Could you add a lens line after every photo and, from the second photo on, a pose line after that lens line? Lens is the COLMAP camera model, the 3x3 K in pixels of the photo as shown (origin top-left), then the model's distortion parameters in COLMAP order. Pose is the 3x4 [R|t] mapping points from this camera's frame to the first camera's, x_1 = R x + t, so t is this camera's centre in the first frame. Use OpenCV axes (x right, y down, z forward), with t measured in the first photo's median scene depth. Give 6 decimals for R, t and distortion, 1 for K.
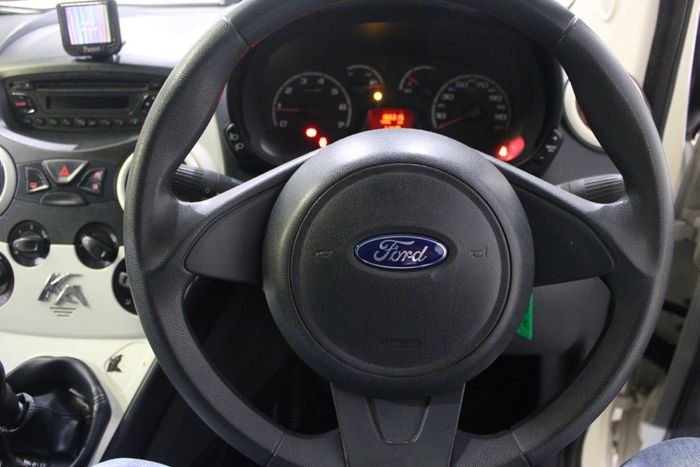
lens RADIAL K [[564.1, 0, 350.0], [0, 564.1, 233.5], [0, 0, 1]] dist [-0.176720, 0.127991]
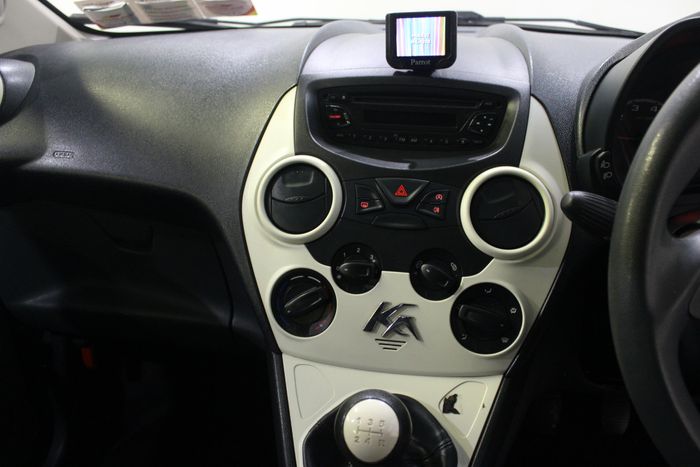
lens RADIAL K [[564.1, 0, 350.0], [0, 564.1, 233.5], [0, 0, 1]] dist [-0.176720, 0.127991]
pose [[0.990978, 0.043848, -0.126647, -0.463737], [-0.048988, 0.998085, -0.037760, -0.002942], [0.124749, 0.043623, 0.991229, 0.044082]]
